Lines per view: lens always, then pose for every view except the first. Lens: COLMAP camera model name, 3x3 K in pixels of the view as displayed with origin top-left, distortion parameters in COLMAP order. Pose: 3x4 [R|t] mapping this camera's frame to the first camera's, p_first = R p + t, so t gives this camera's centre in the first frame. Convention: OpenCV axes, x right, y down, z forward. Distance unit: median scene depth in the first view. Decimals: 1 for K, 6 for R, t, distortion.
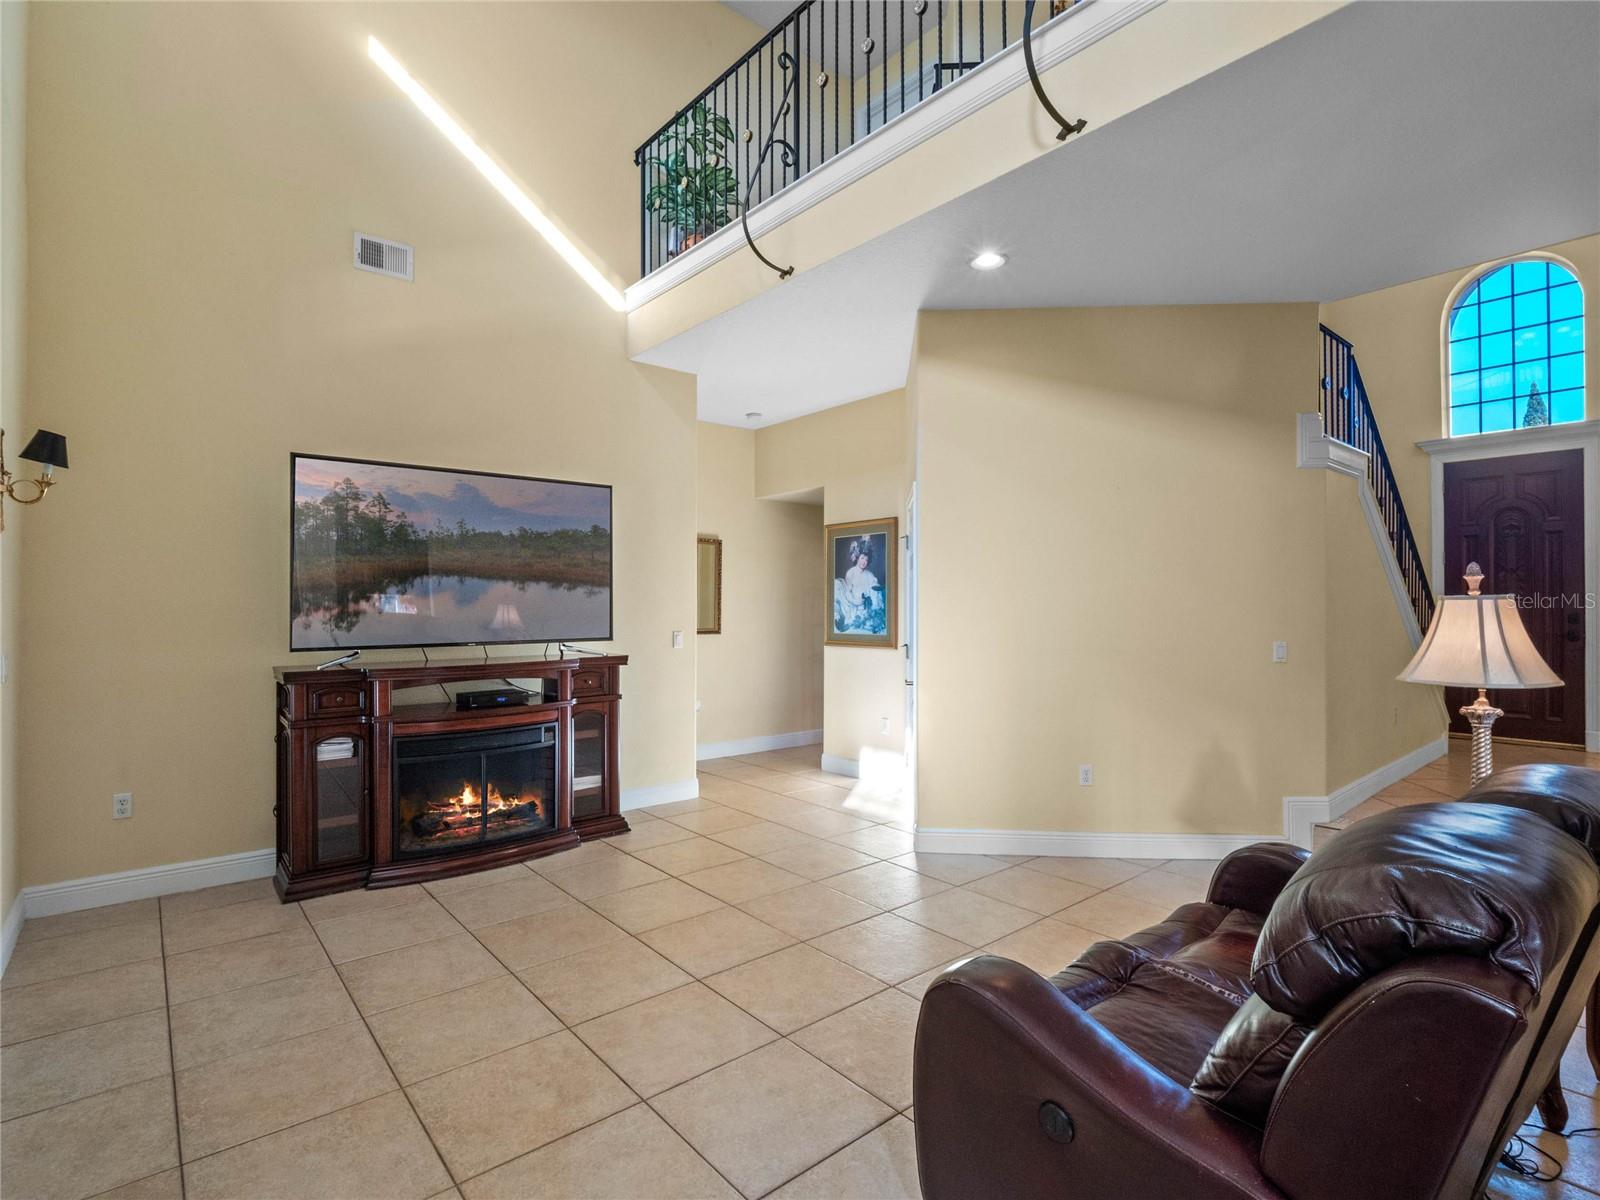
lens RADIAL K [[790.5, 0, 812.3], [0, 790.5, 602.4], [0, 0, 1]] dist [-0.004307, 0.000075]
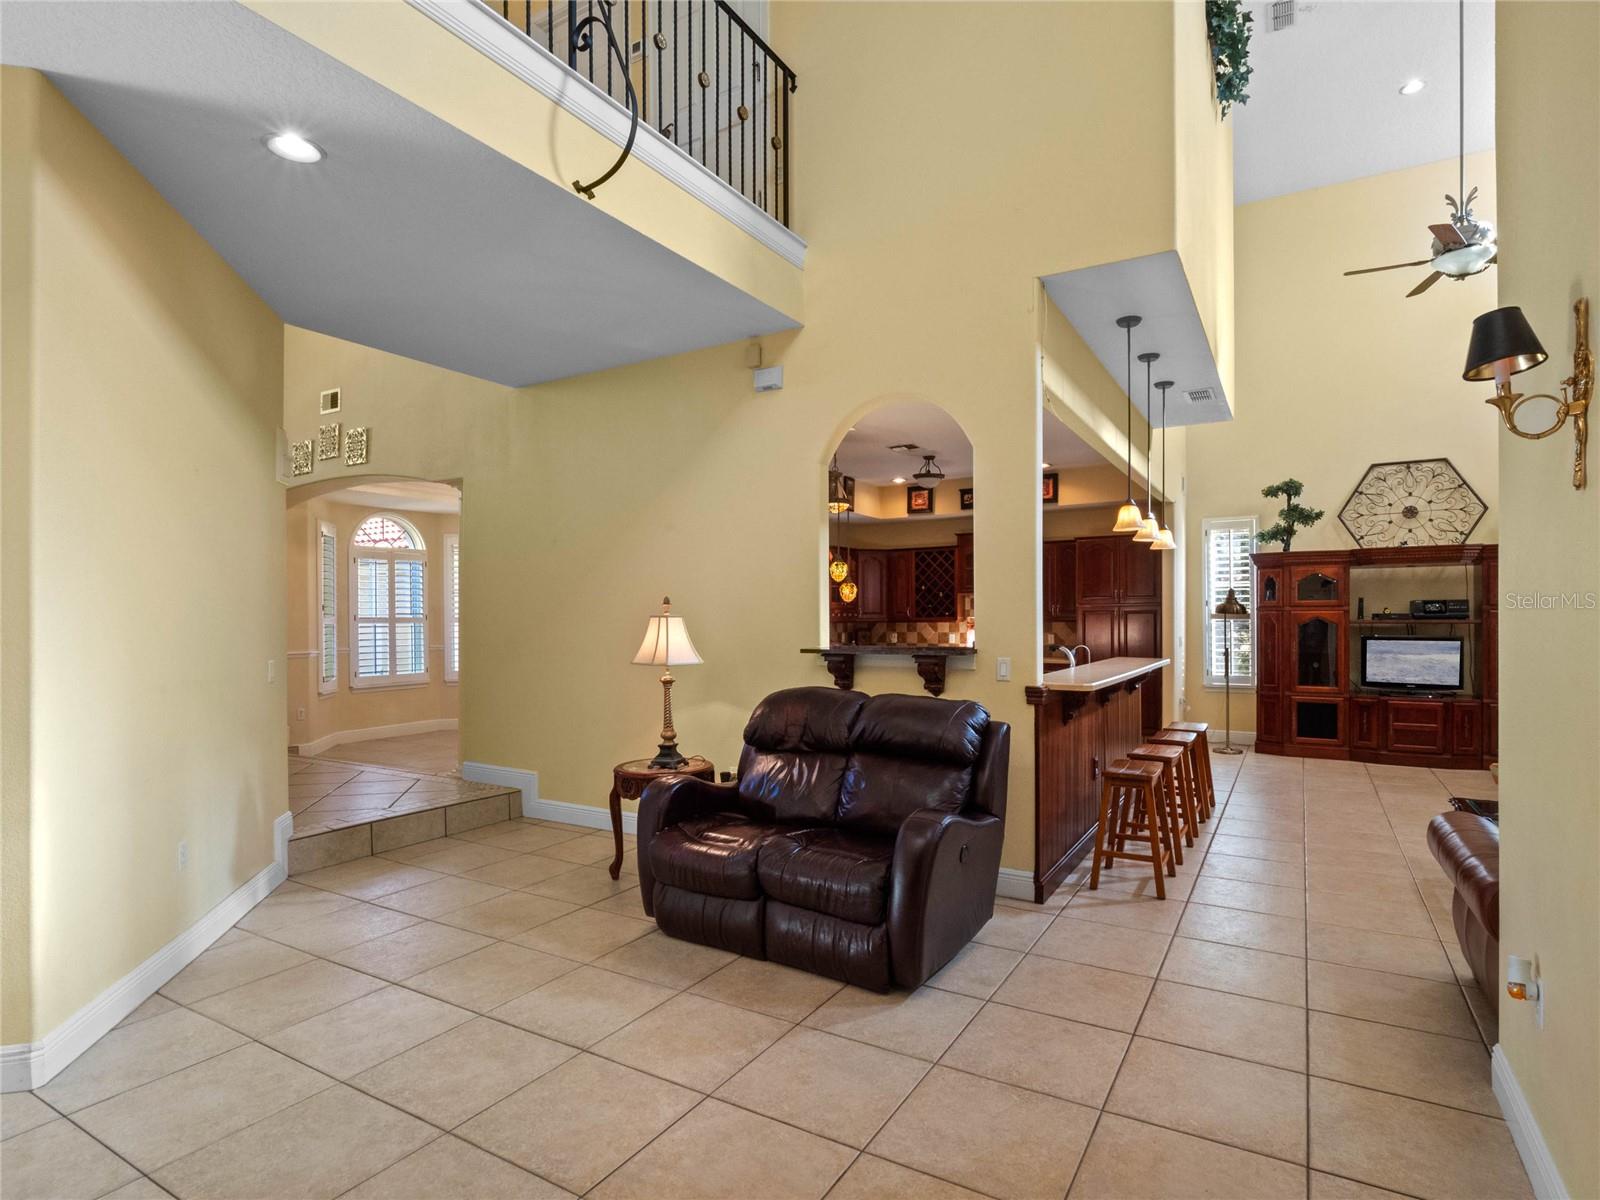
lens RADIAL K [[869.3, 0, 807.2], [0, 869.3, 599.8], [0, 0, 1]] dist [0.016957, 0.000161]
pose [[-0.316837, 0.017201, 0.948324, -0.418311], [-0.014557, 0.999630, -0.022995, -0.001871], [-0.948368, -0.021091, -0.316469, 0.491187]]
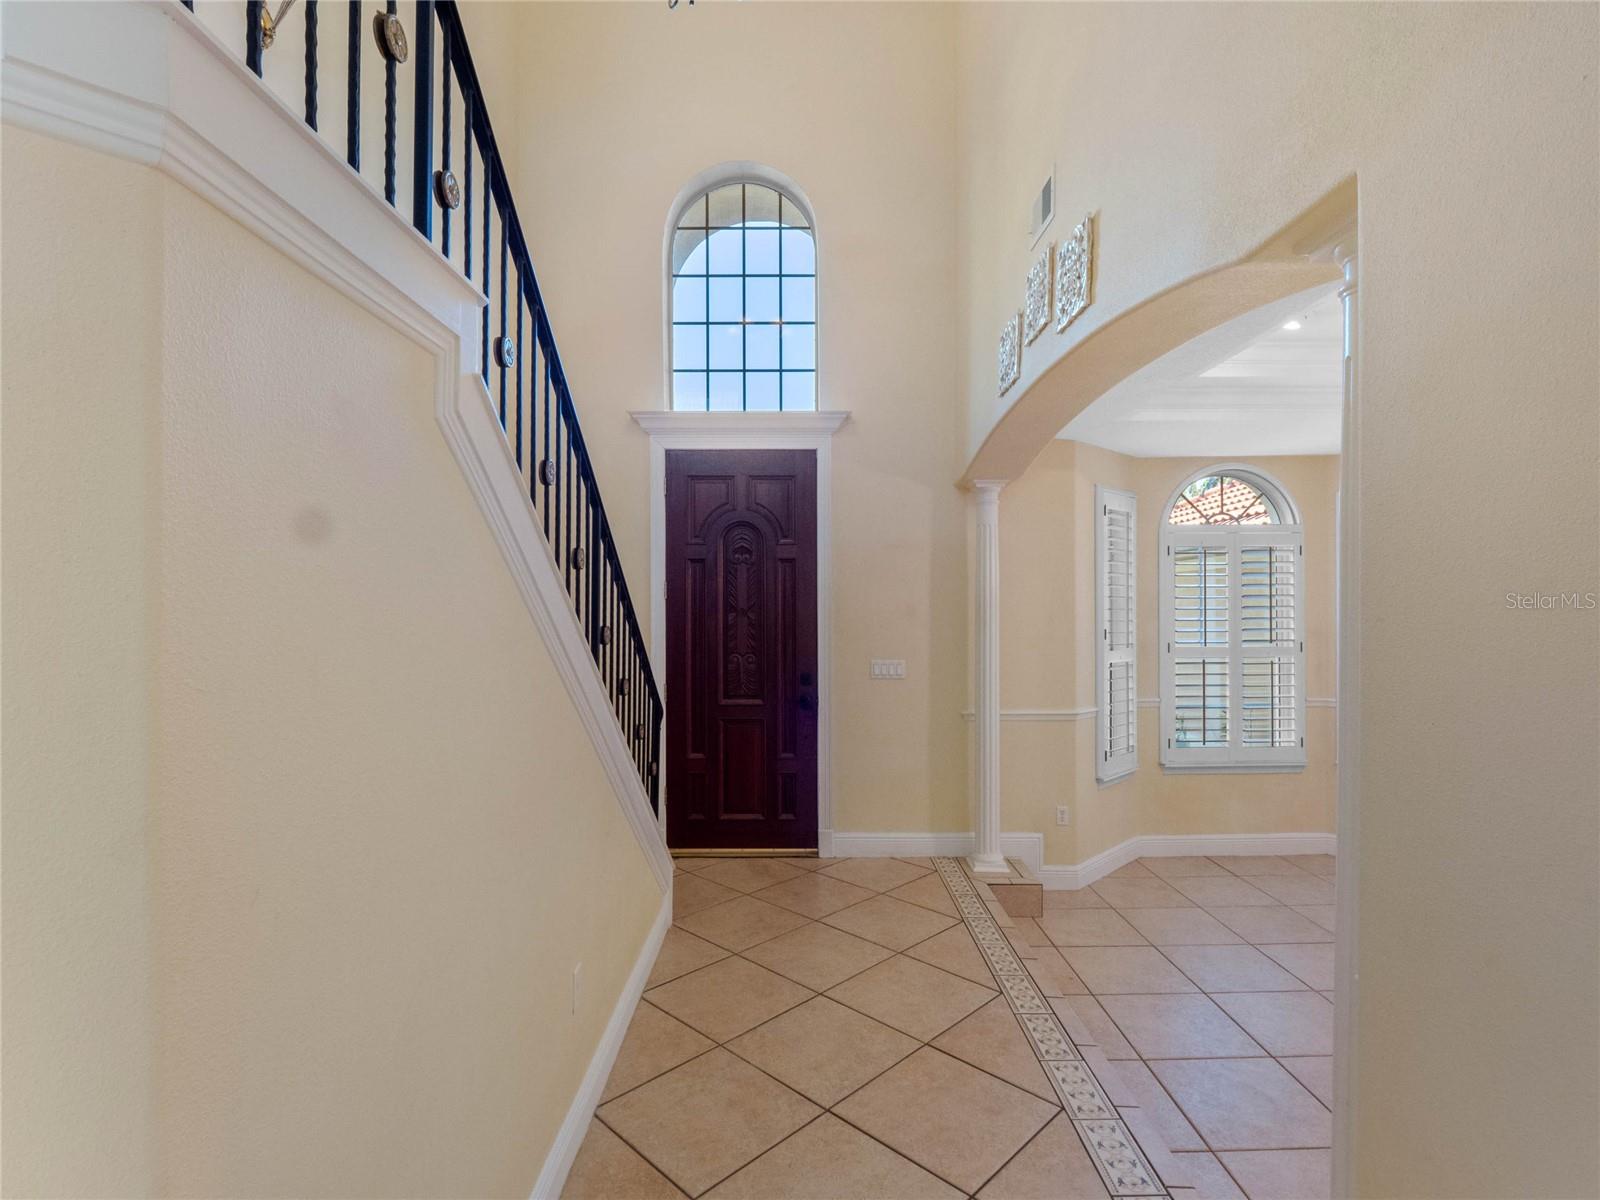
lens RADIAL K [[790.5, 0, 793.1], [0, 790.5, 598.6], [0, 0, 1]] dist [-0.004307, 0.000075]
pose [[0.657864, -0.005111, 0.753119, 0.405374], [0.002571, 0.999986, 0.004540, -0.058446], [-0.753132, -0.001050, 0.657869, 0.527296]]
